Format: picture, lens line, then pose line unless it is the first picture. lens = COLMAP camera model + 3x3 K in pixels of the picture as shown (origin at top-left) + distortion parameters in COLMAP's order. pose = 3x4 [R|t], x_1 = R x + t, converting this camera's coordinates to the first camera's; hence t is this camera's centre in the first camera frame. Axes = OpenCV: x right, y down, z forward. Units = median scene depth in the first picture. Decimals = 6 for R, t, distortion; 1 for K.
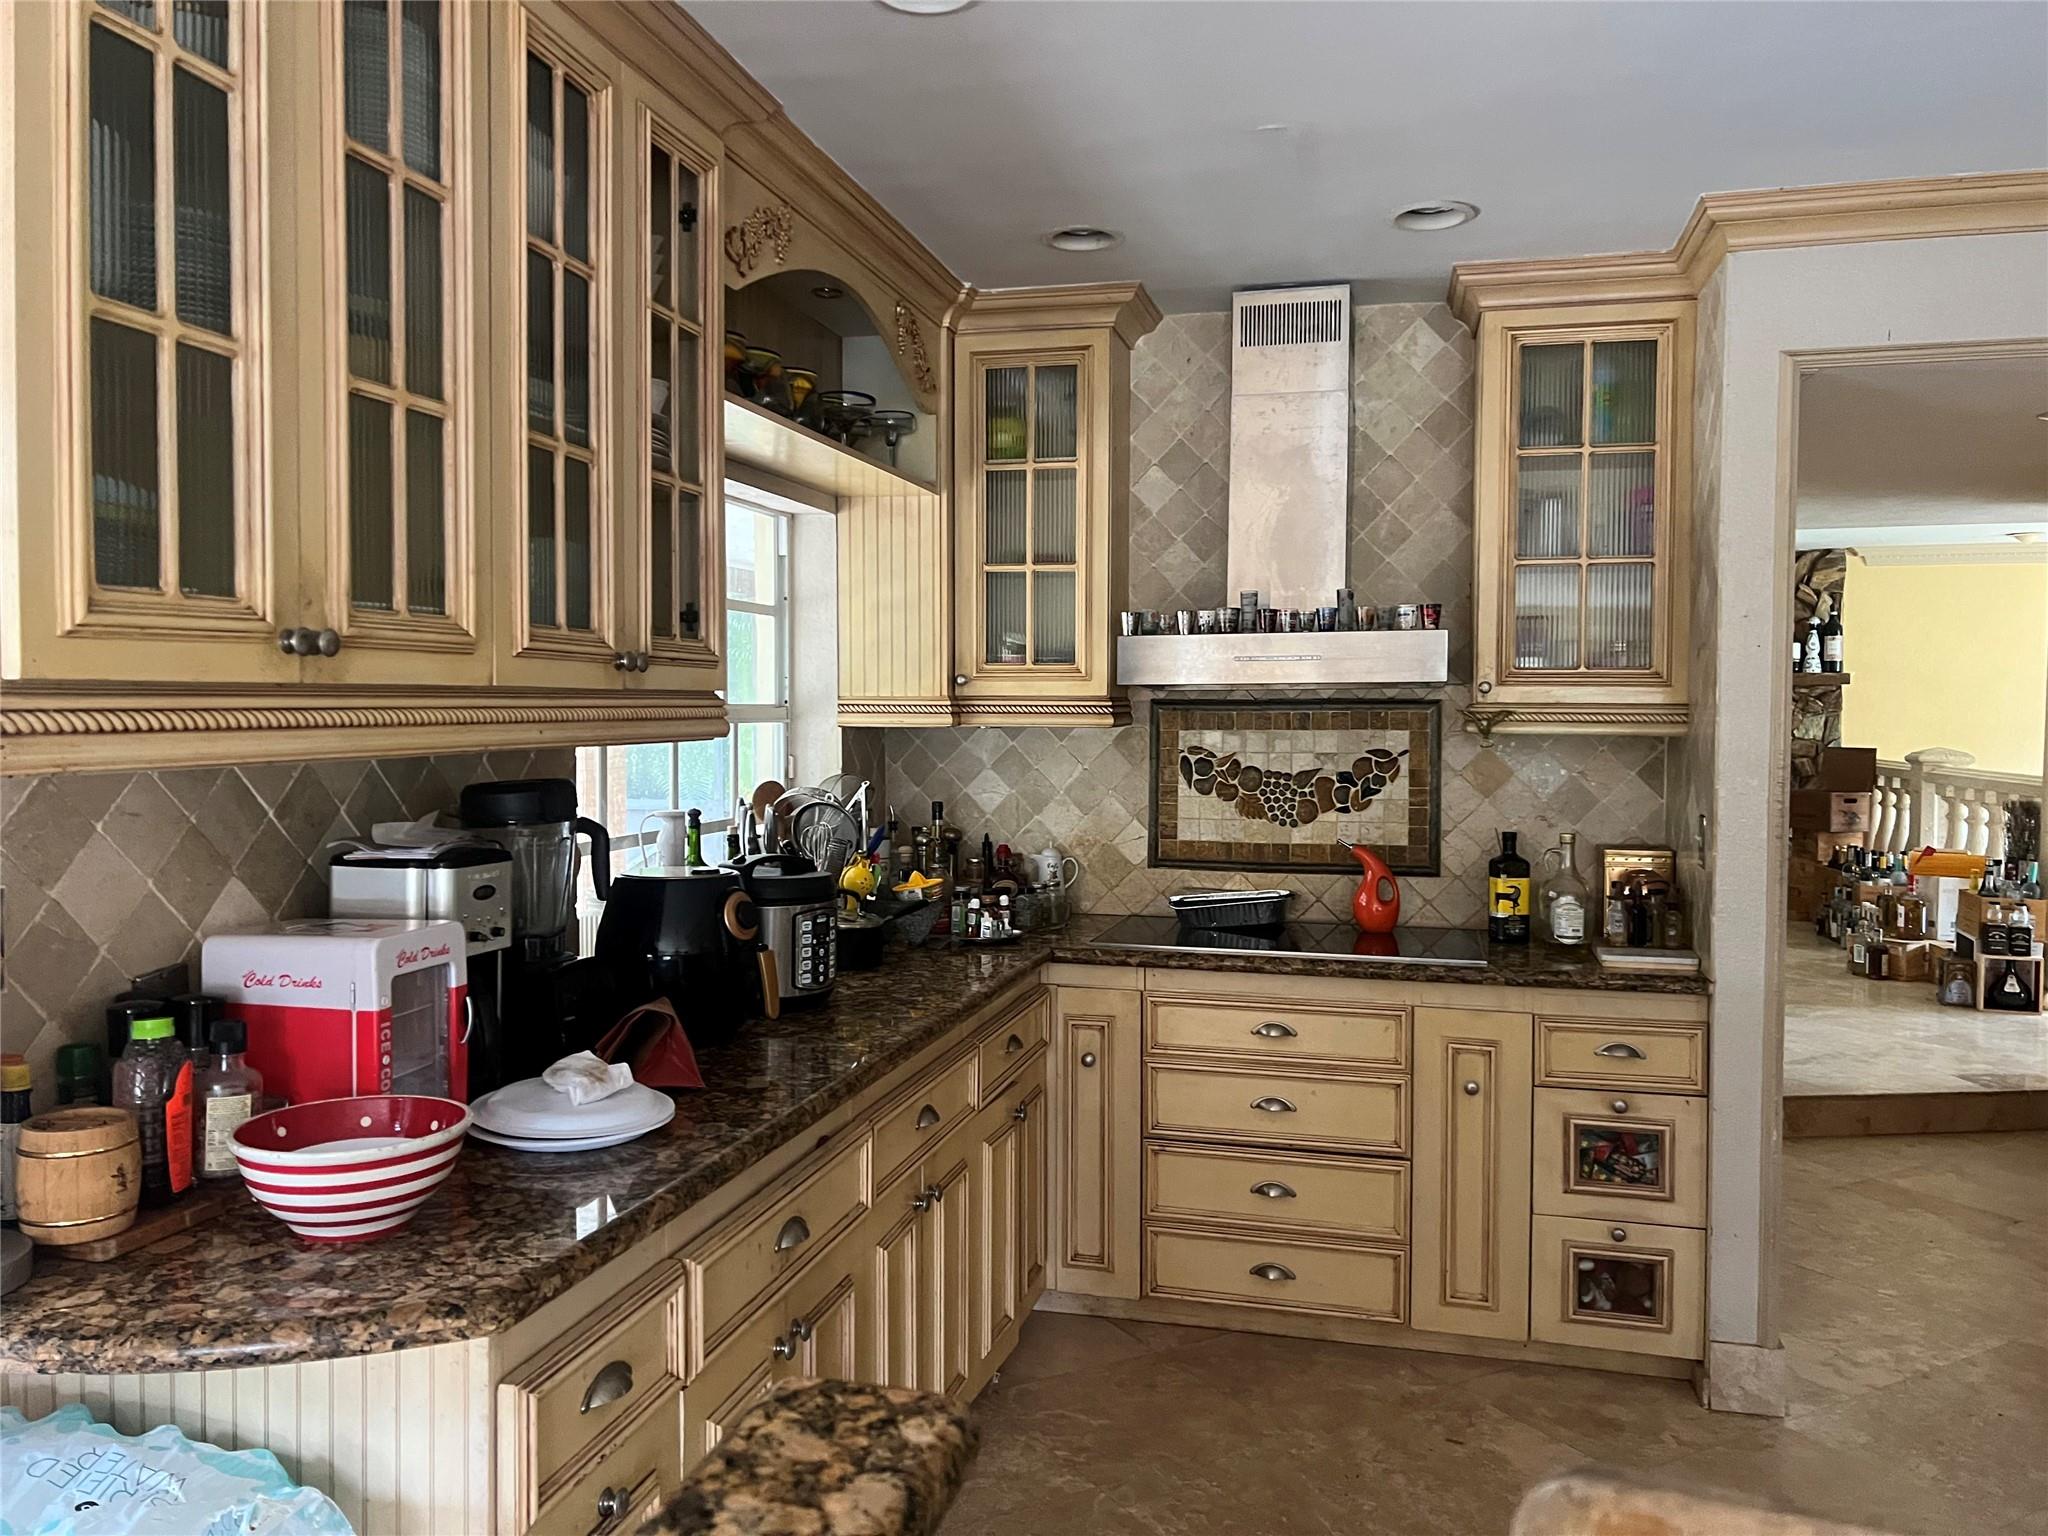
lens RADIAL K [[1527.9, 0, 1024.0], [0, 1527.9, 768.0], [0, 0, 1]] dist [0.053543, -0.068079]
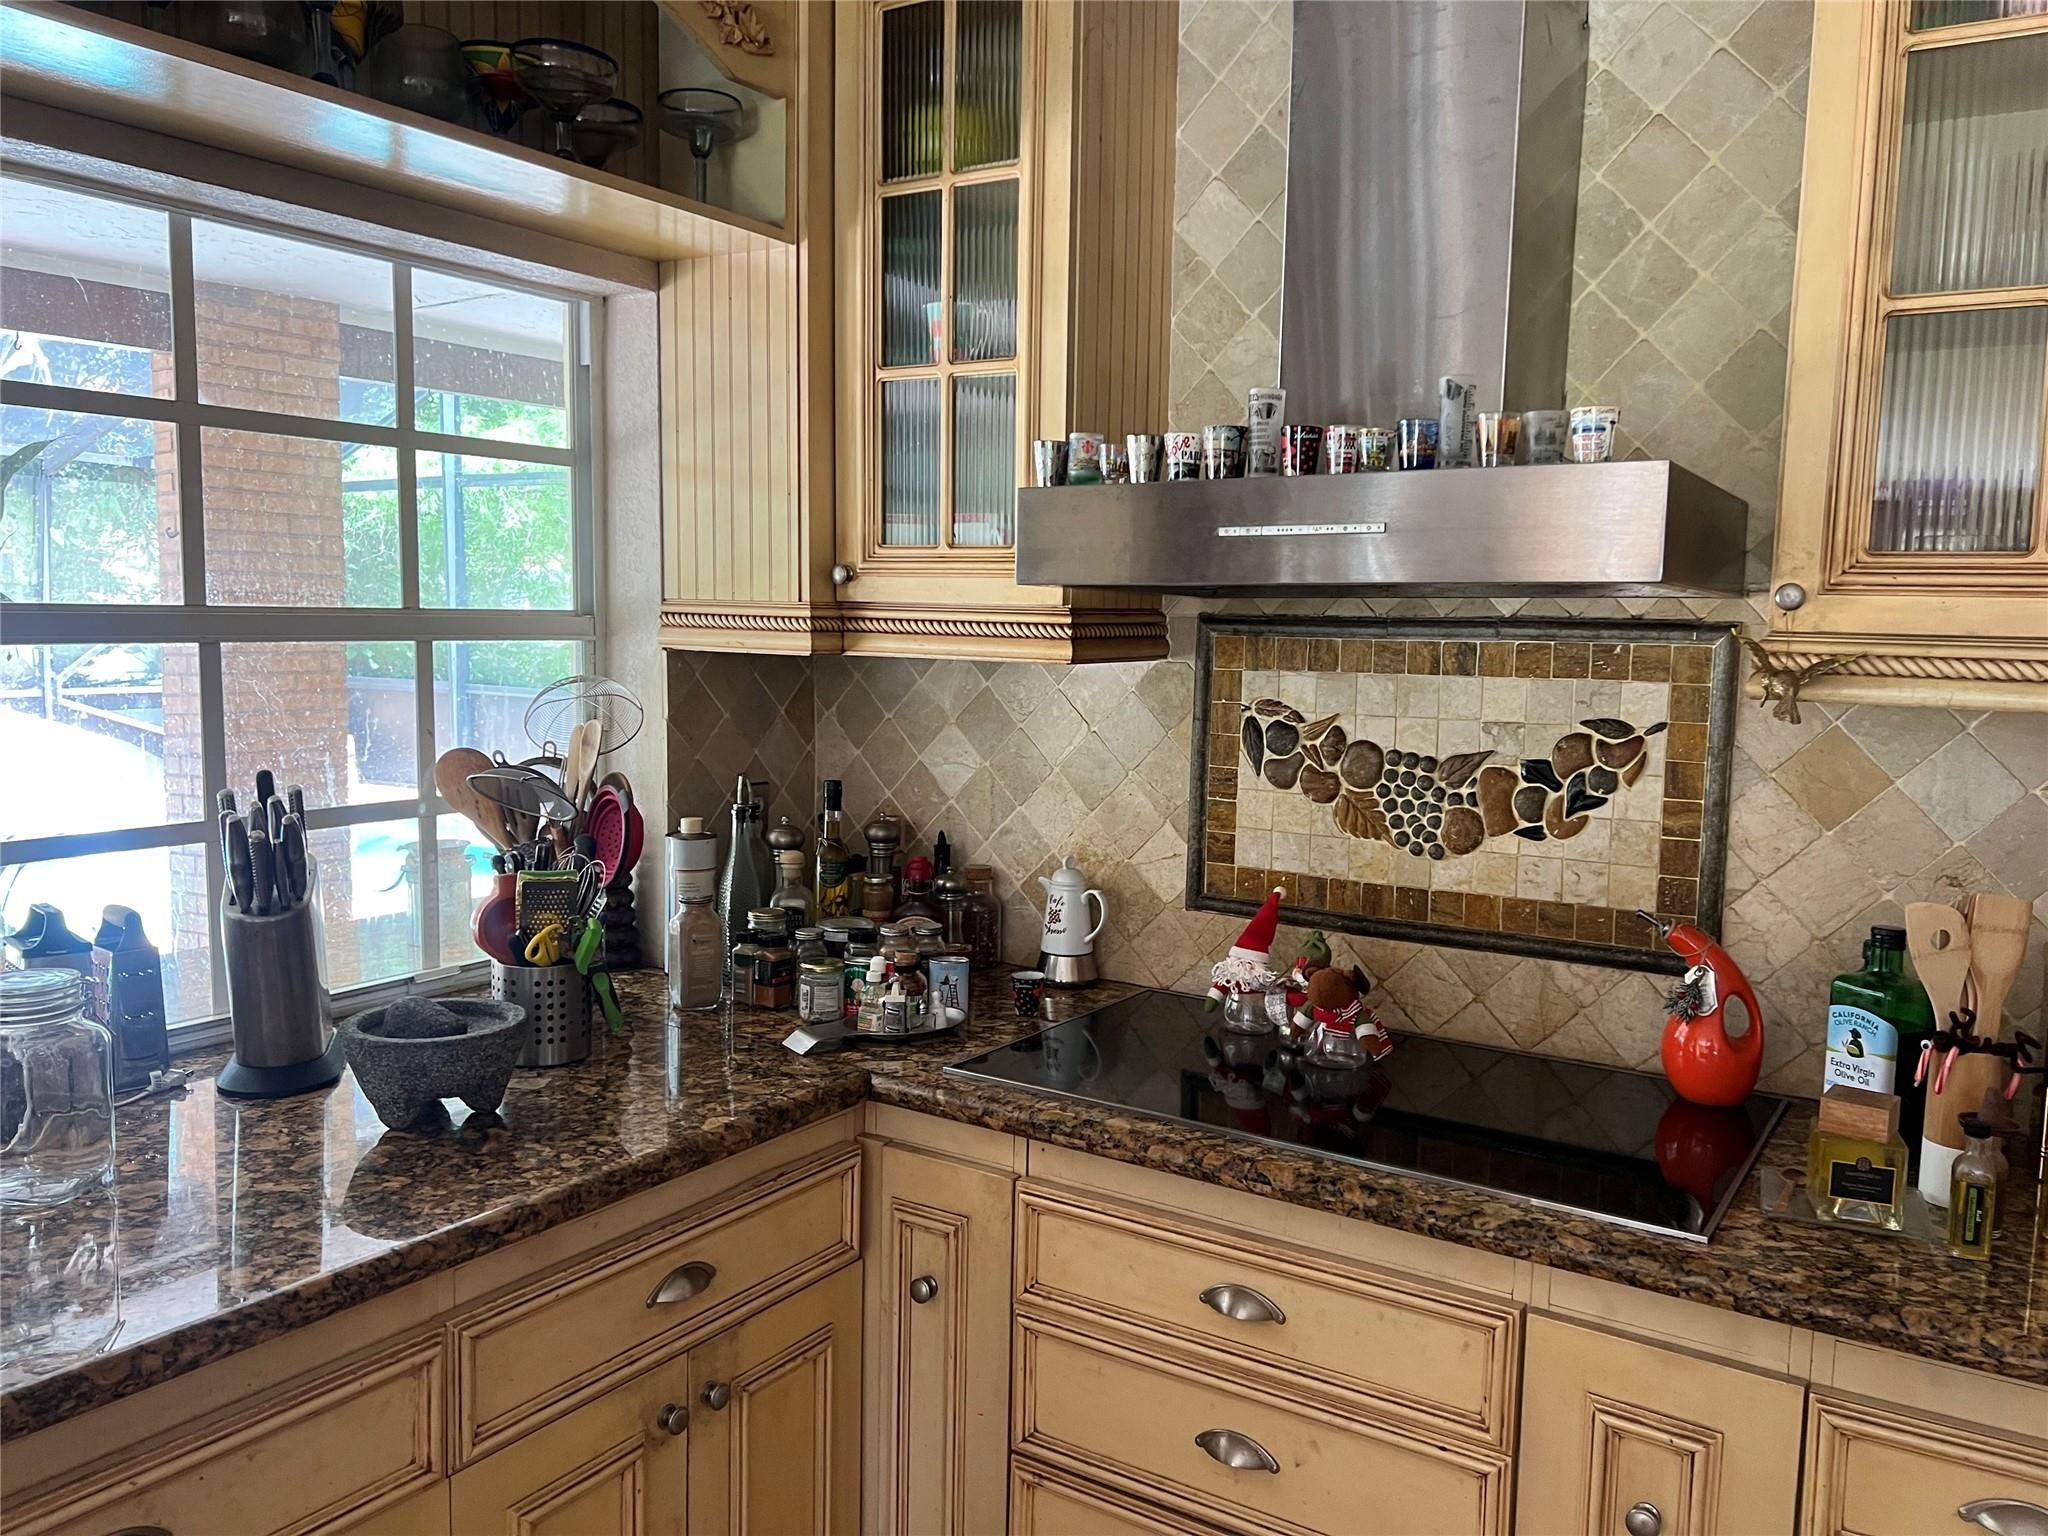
lens RADIAL K [[1563.7, 0, 1028.4], [0, 1563.7, 794.2], [0, 0, 1]] dist [0.030469, -0.048623]
pose [[0.951428, 0.050928, -0.303631, 0.208239], [-0.028633, 0.996586, 0.077435, -0.022115], [0.306538, -0.064980, 0.949638, 0.448360]]
